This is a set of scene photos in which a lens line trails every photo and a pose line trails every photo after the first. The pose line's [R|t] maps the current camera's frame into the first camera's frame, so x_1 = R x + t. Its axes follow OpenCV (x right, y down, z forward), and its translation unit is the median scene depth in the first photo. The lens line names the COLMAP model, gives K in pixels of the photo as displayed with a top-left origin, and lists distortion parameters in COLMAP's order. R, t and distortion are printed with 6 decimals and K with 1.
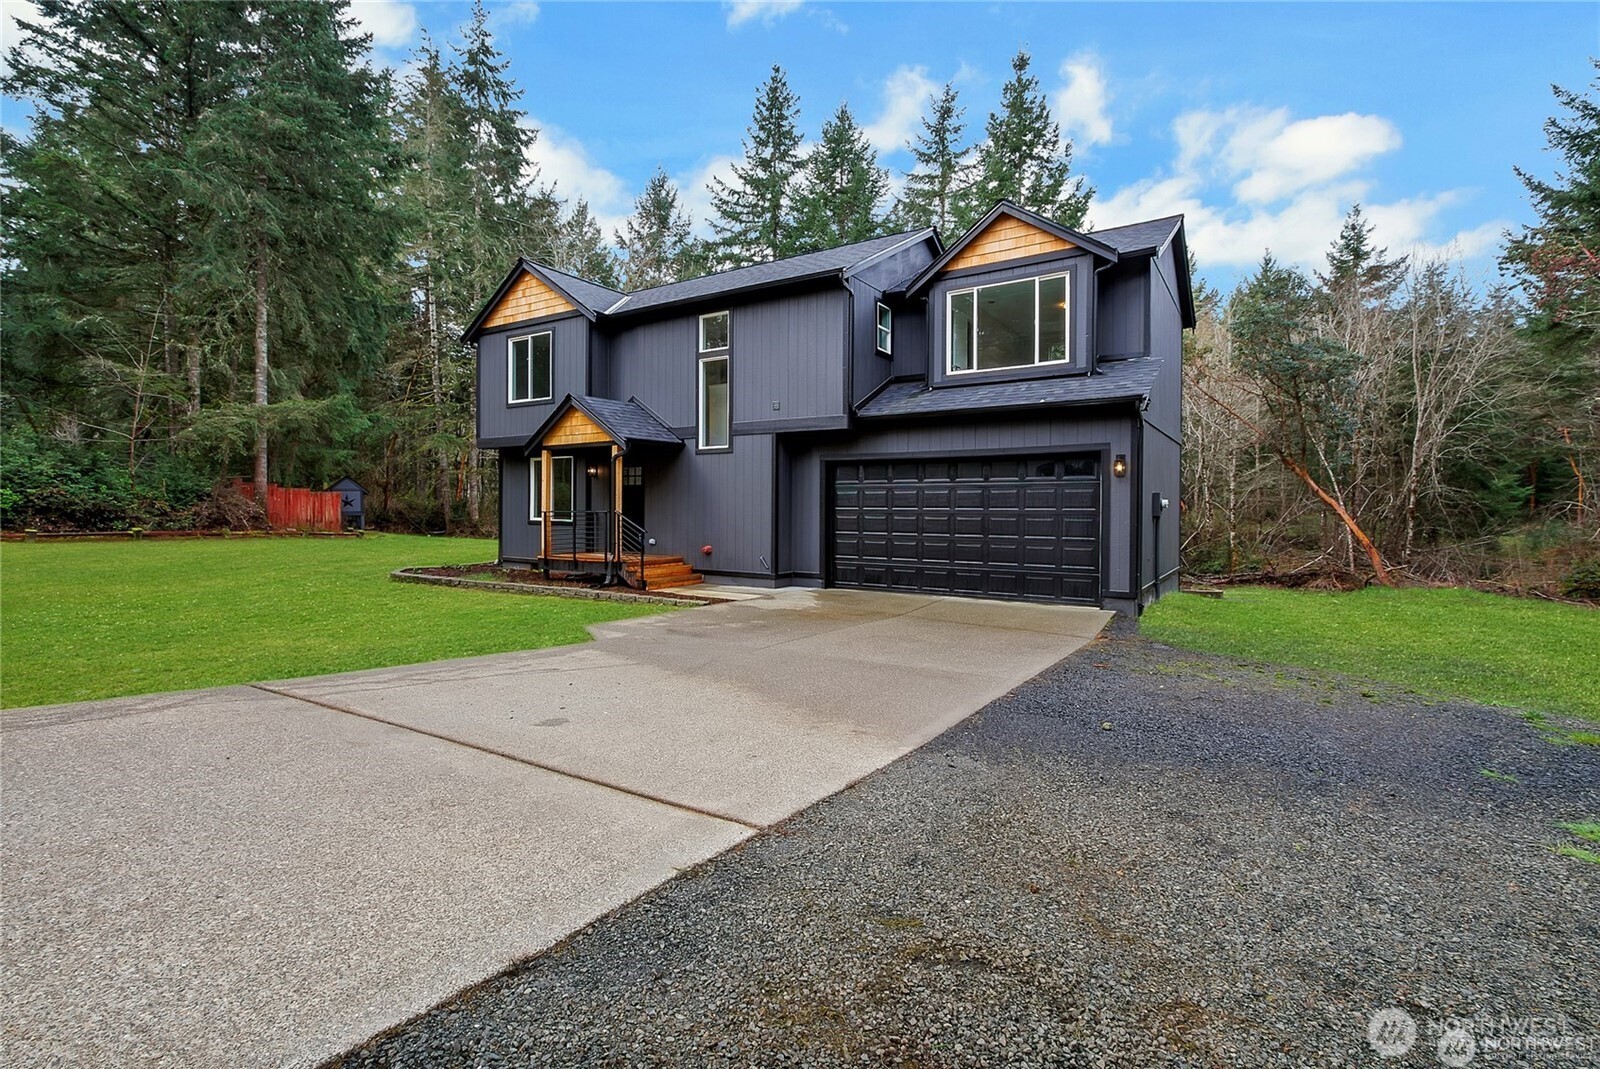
lens RADIAL K [[763.0, 0, 791.4], [0, 763.0, 507.7], [0, 0, 1]] dist [0.005672, -0.000227]
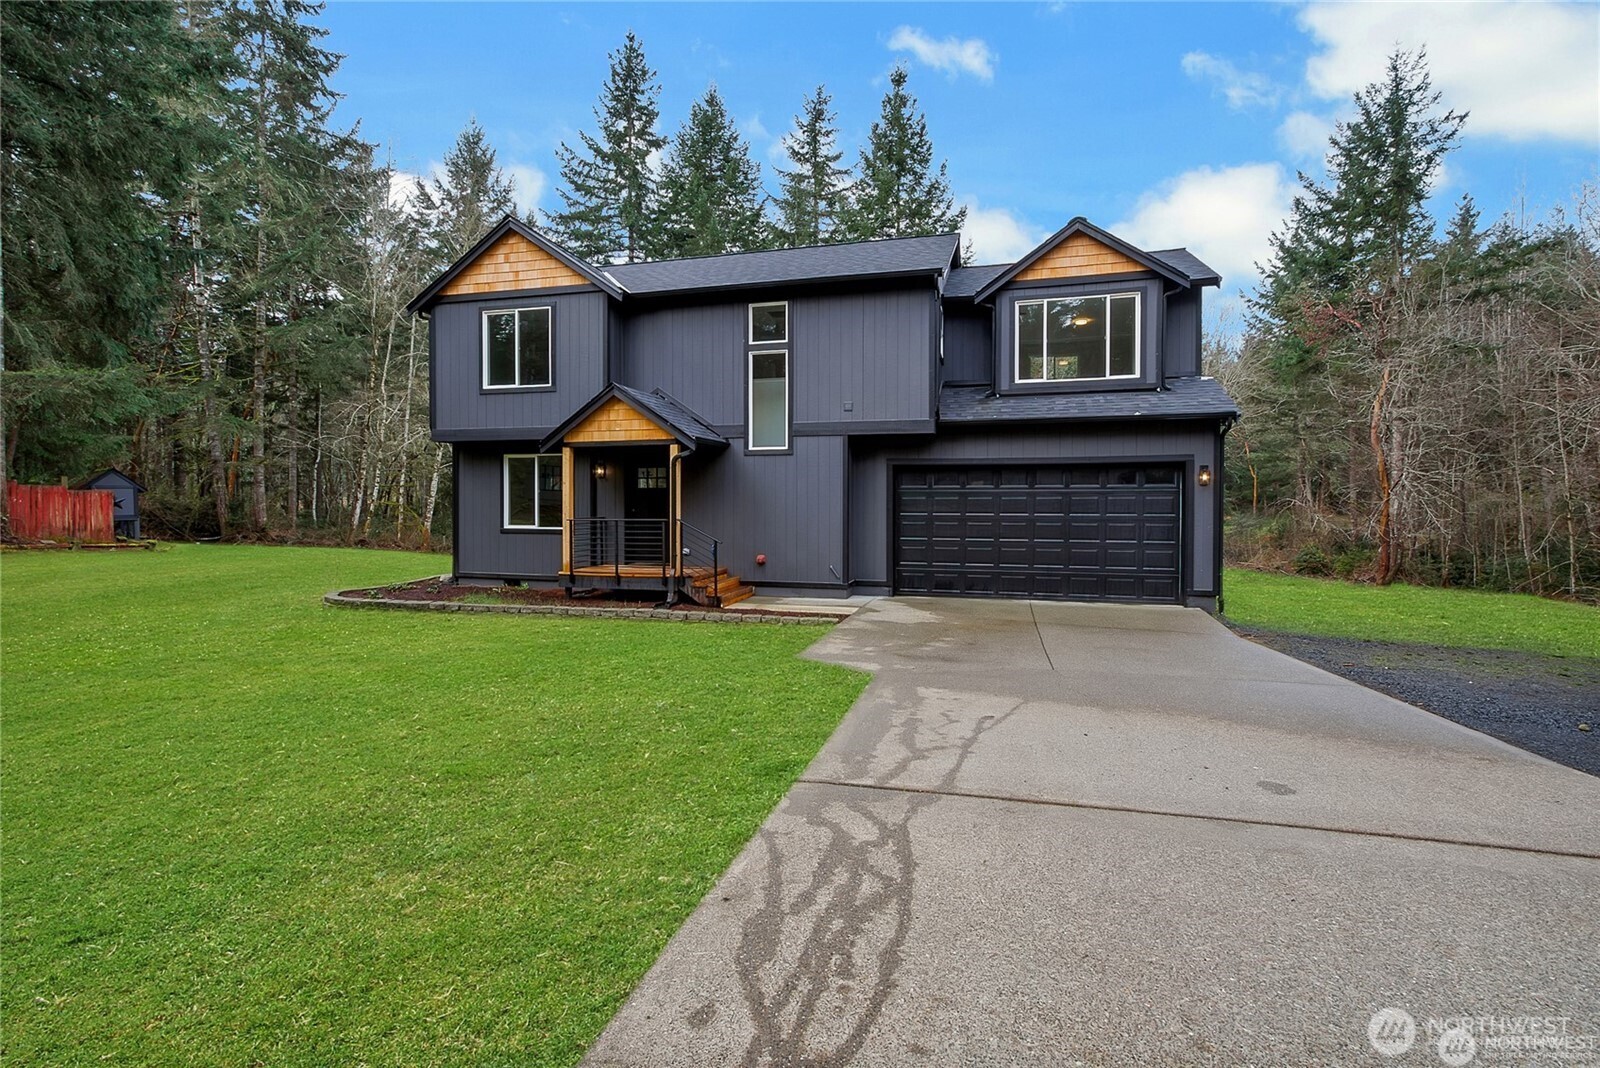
lens RADIAL K [[763.0, 0, 791.4], [0, 763.0, 507.2], [0, 0, 1]] dist [0.005672, -0.000227]
pose [[0.946520, -0.005680, 0.322595, -0.365457], [0.002860, 0.999953, 0.009215, -0.016082], [-0.322633, -0.007800, 0.946492, 0.115350]]
